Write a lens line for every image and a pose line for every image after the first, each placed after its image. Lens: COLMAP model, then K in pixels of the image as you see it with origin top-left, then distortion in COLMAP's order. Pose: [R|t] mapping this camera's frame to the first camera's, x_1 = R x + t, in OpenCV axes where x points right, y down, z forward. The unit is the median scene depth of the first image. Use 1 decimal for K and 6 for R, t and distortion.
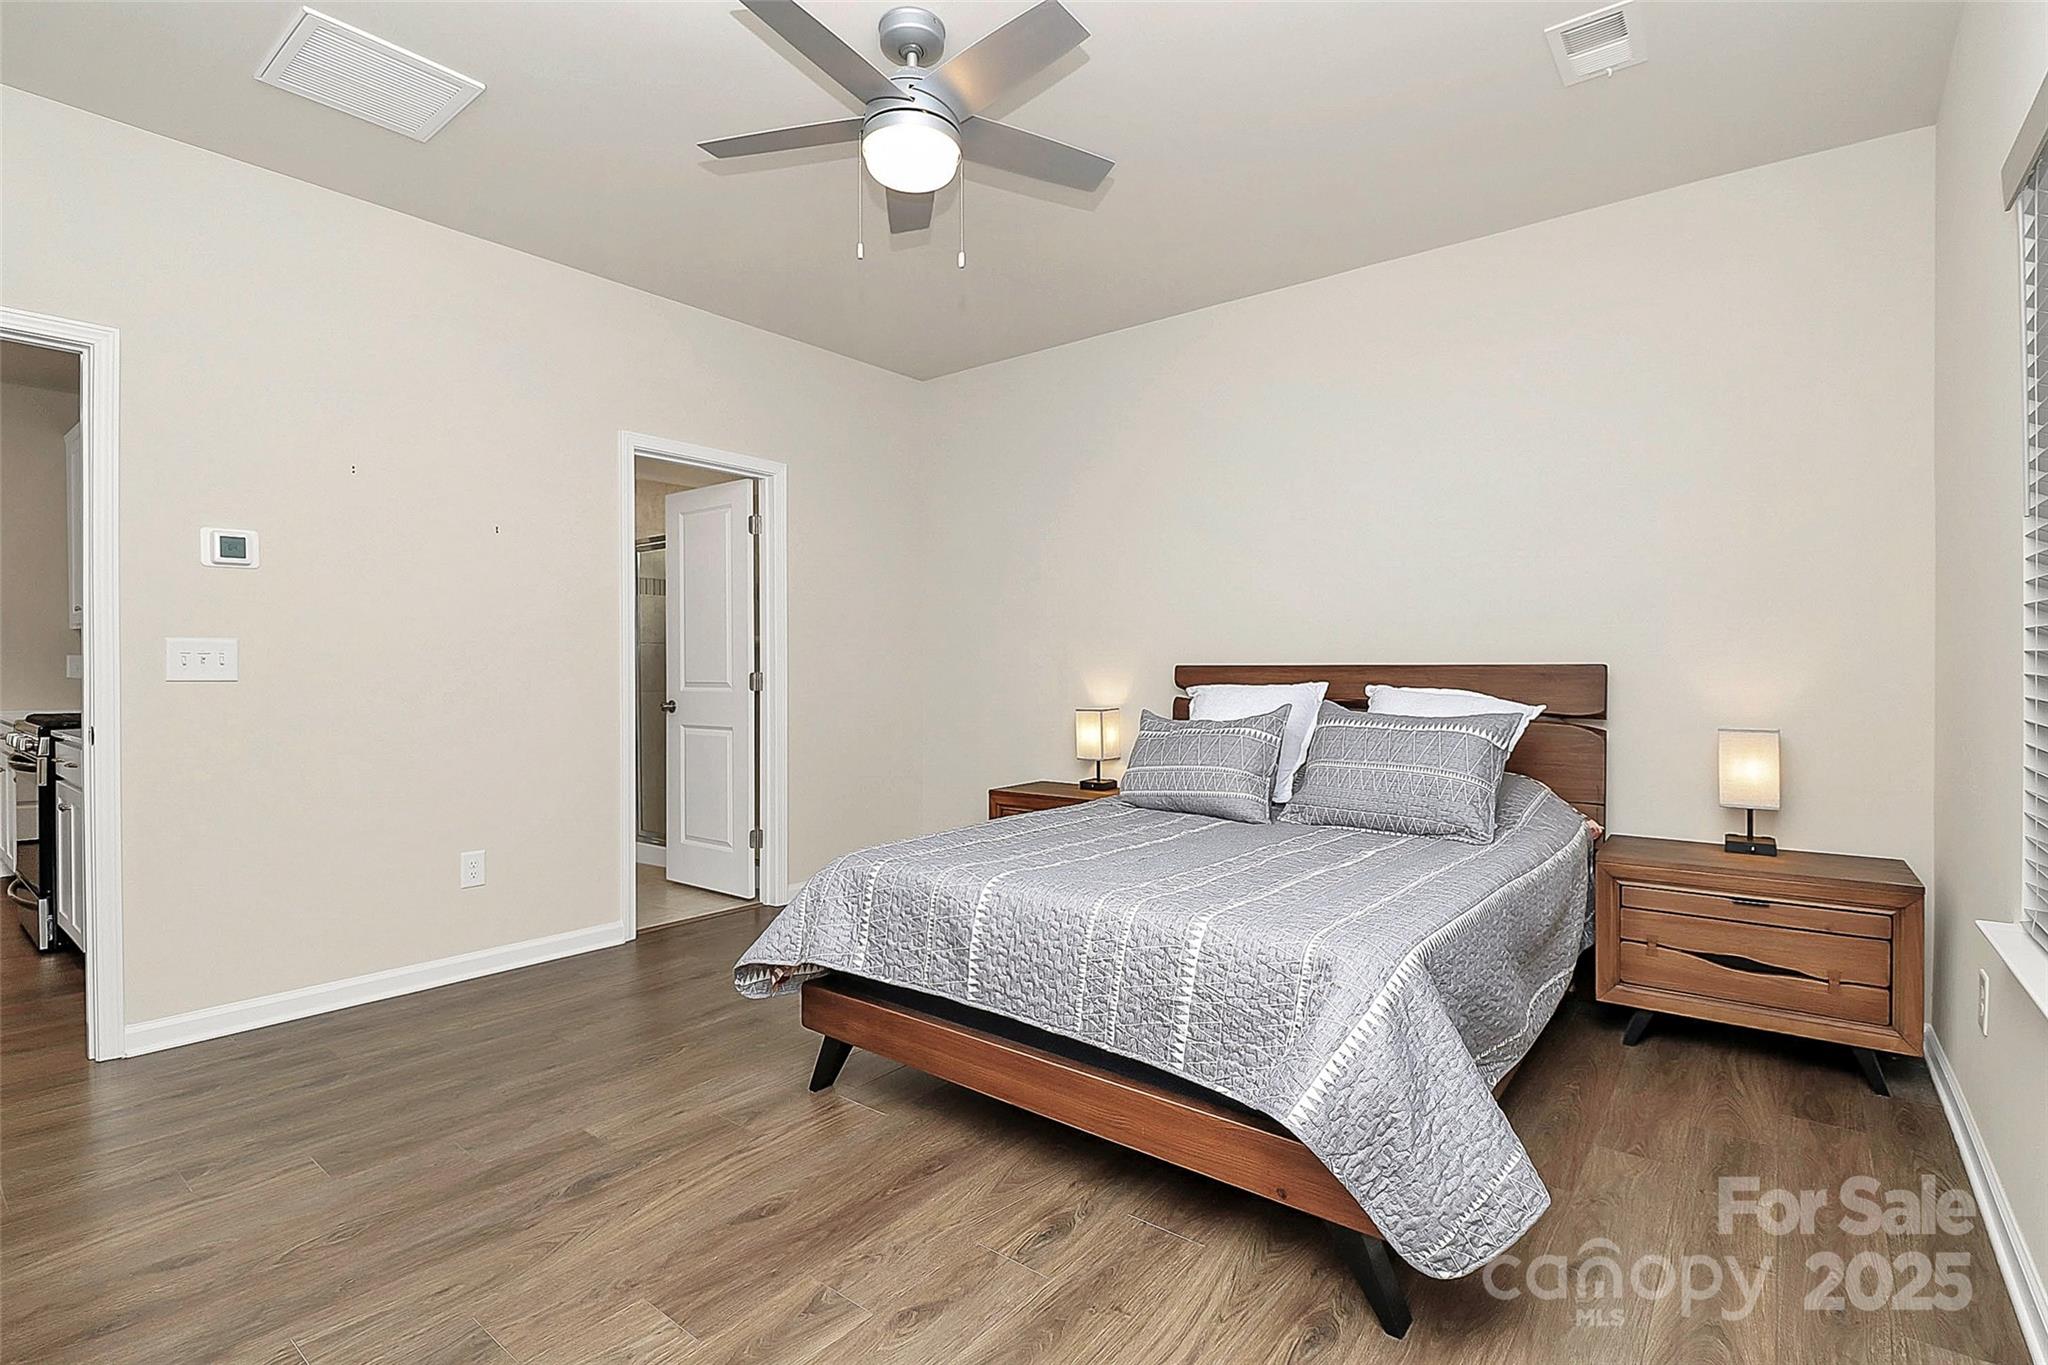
lens RADIAL K [[963.9, 0, 1022.5], [0, 963.9, 663.7], [0, 0, 1]] dist [0.002701, -0.011450]
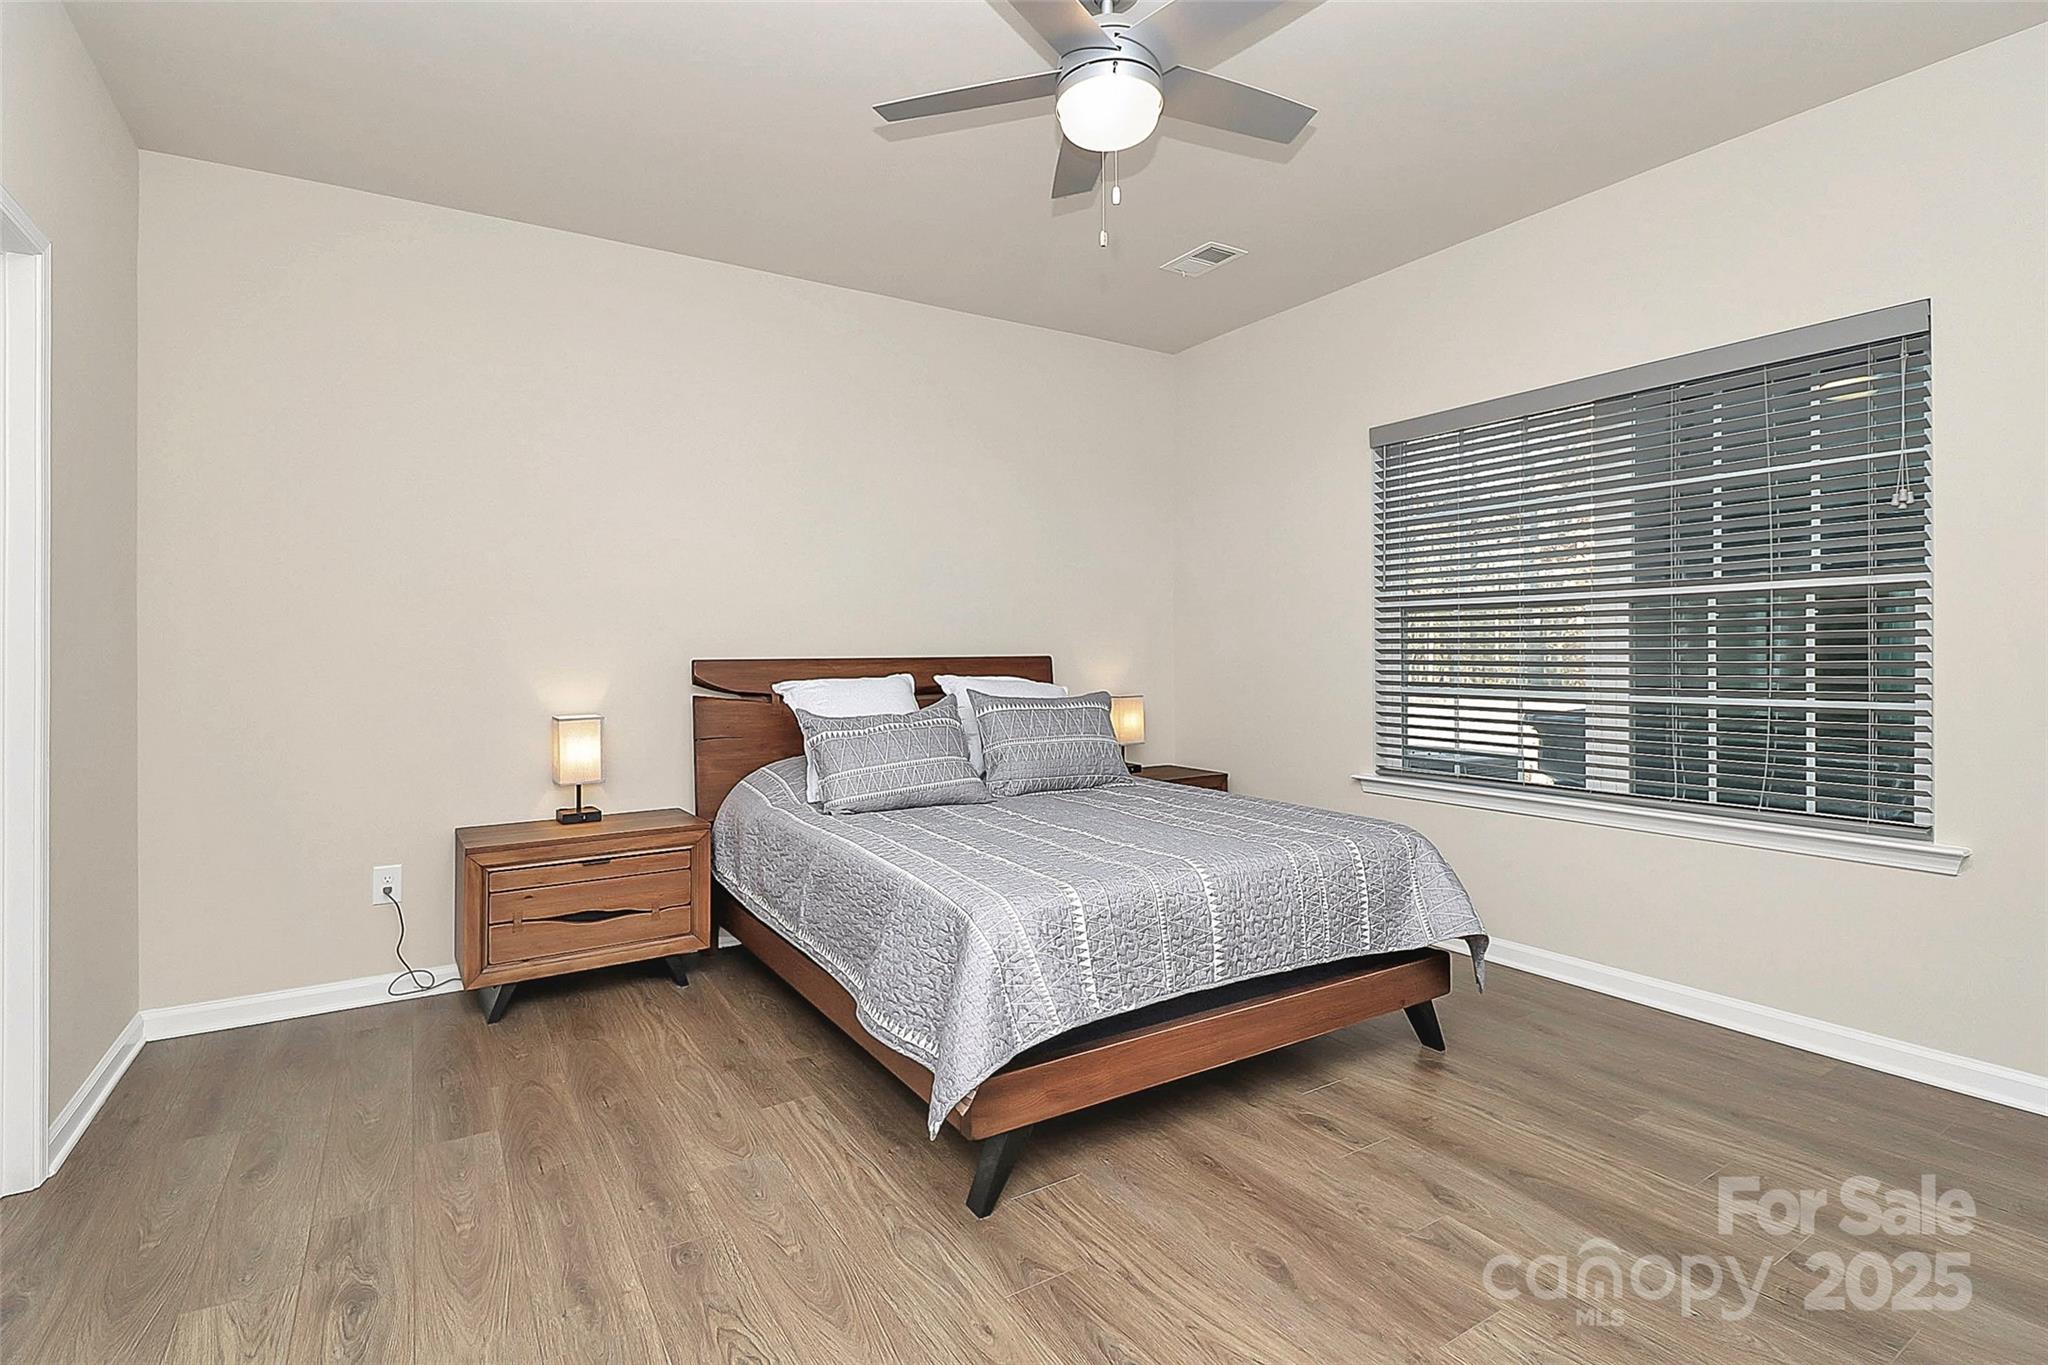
lens RADIAL K [[966.5, 0, 1020.9], [0, 966.5, 650.1], [0, 0, 1]] dist [0.001381, -0.011841]
pose [[0.336112, 0.002287, 0.941819, -0.993086], [0.005090, 0.999978, -0.004245, -0.005703], [-0.941808, 0.006220, 0.336093, 0.755074]]
